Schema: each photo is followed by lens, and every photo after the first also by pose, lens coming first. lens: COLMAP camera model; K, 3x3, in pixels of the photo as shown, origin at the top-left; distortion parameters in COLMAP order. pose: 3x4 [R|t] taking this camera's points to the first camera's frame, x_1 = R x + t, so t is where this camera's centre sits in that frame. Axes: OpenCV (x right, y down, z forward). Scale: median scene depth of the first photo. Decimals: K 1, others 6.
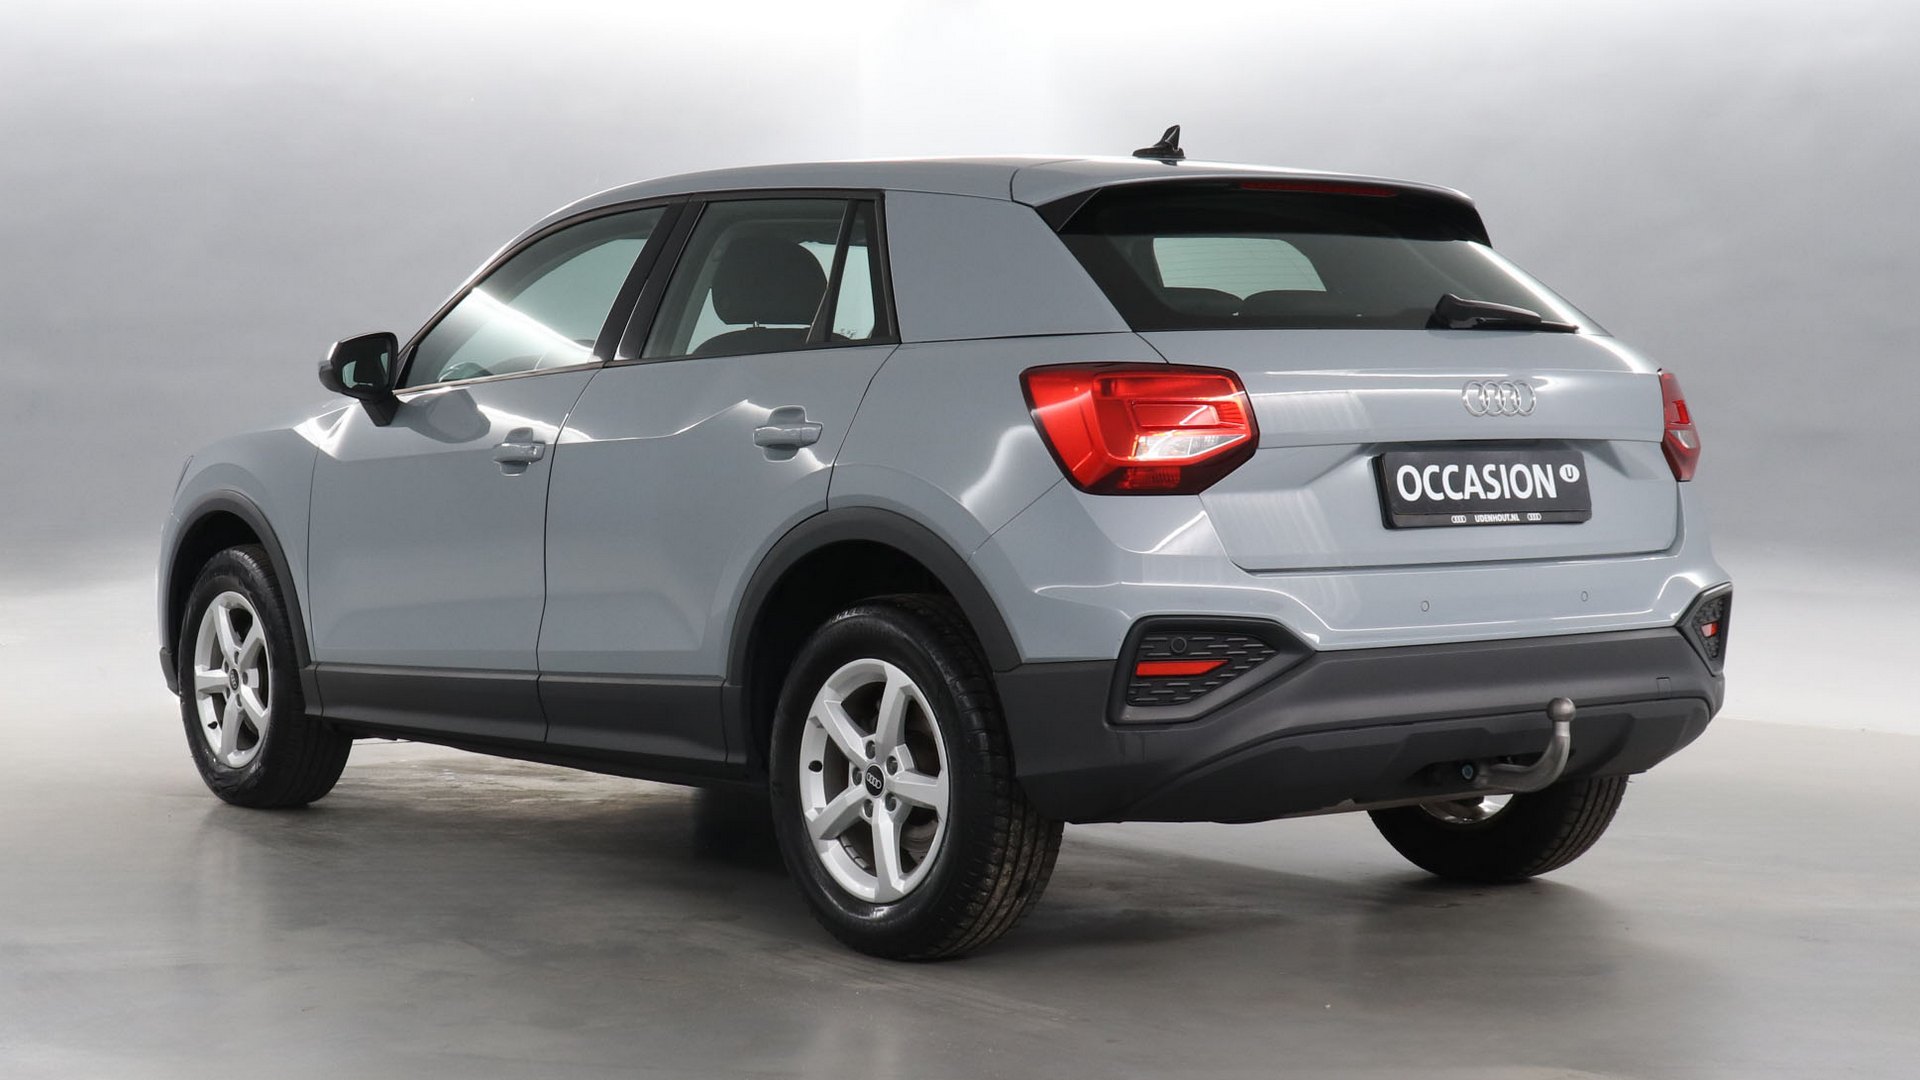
lens RADIAL K [[3304.8, 0, 960.0], [0, 3304.8, 540.0], [0, 0, 1]] dist [-0.144902, -0.016912]
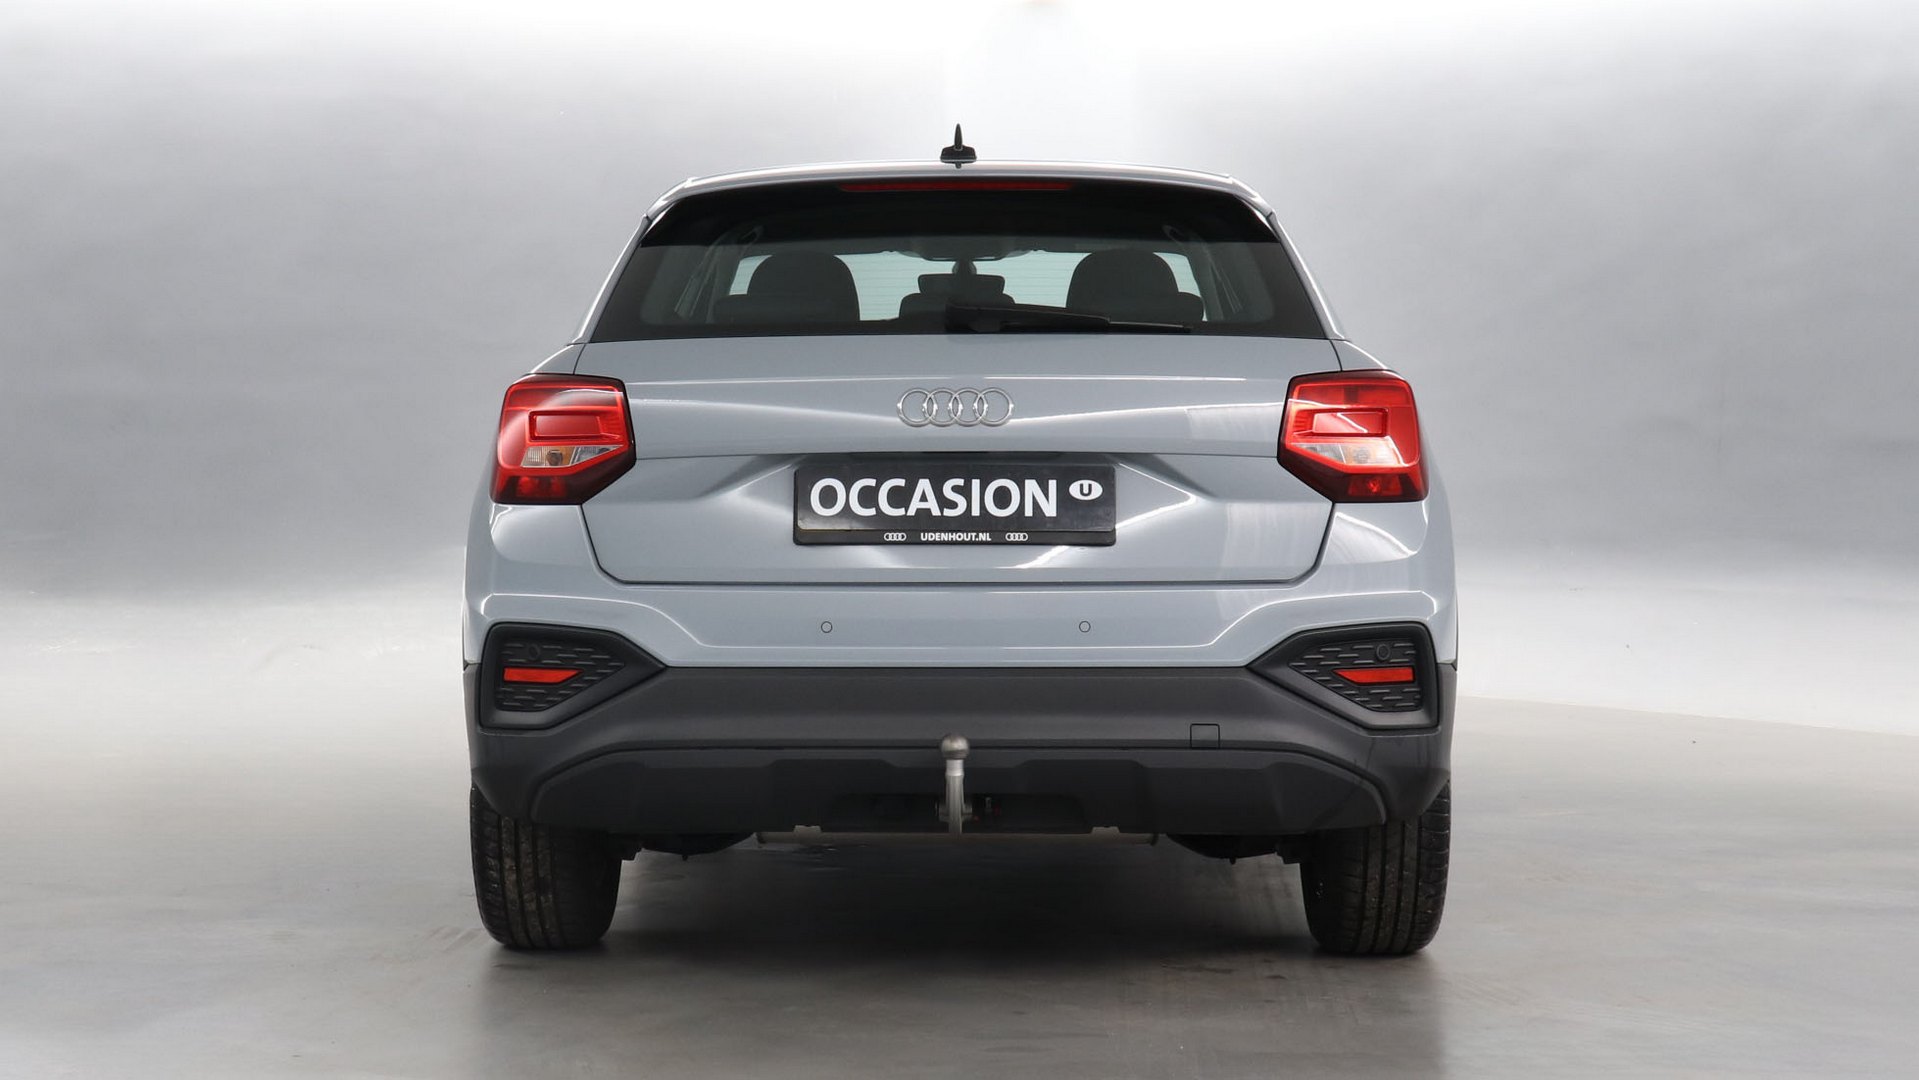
lens RADIAL K [[3303.1, 0, 959.5], [0, 3303.1, 540.0], [0, 0, 1]] dist [-0.144902, -0.016912]
pose [[0.771668, 0.024492, -0.635553, 0.757829], [-0.026870, 0.999622, 0.005898, -0.011342], [0.635457, 0.012526, 0.772034, 0.285320]]
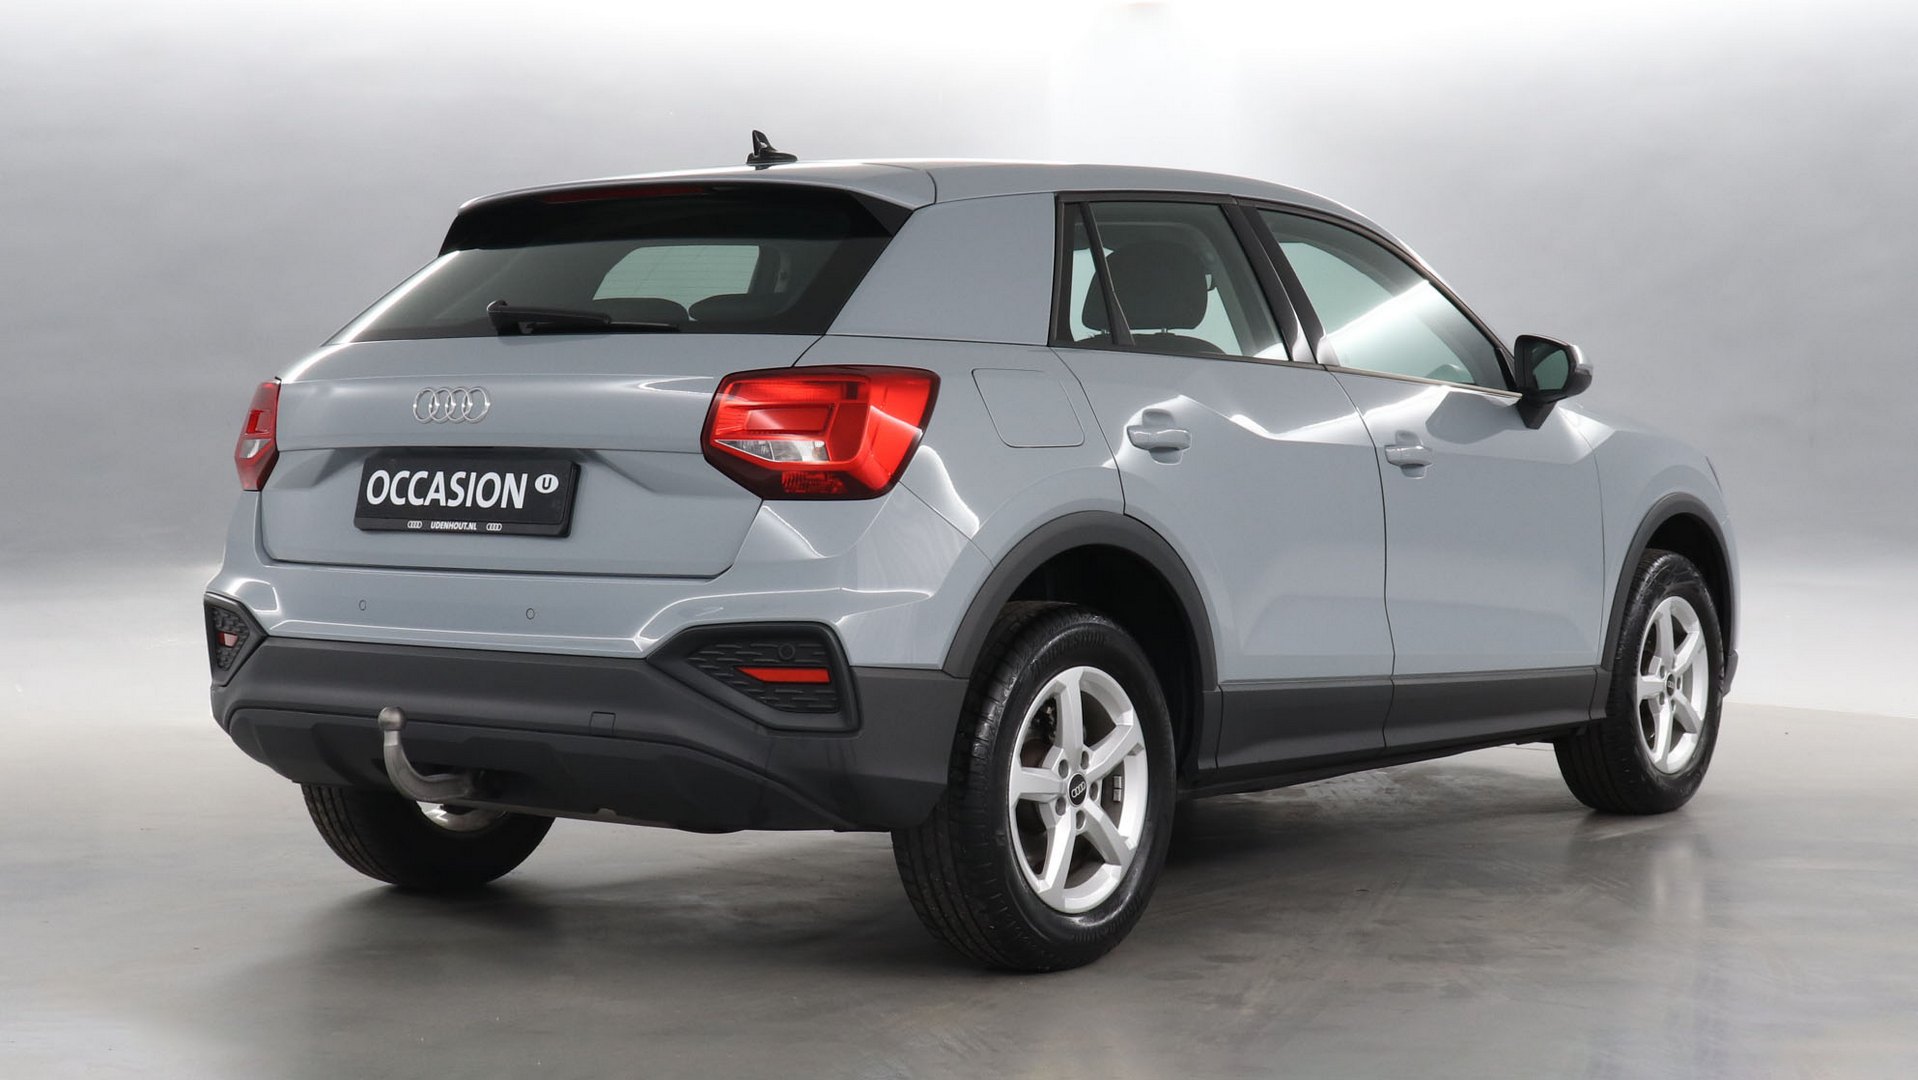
lens RADIAL K [[3301.4, 0, 959.0], [0, 3301.4, 540.0], [0, 0, 1]] dist [-0.144902, -0.016912]
pose [[0.239014, 0.038133, -0.970267, 1.168210], [-0.040061, 0.998765, 0.029384, -0.037841], [0.970189, 0.031847, 0.240246, 0.914178]]
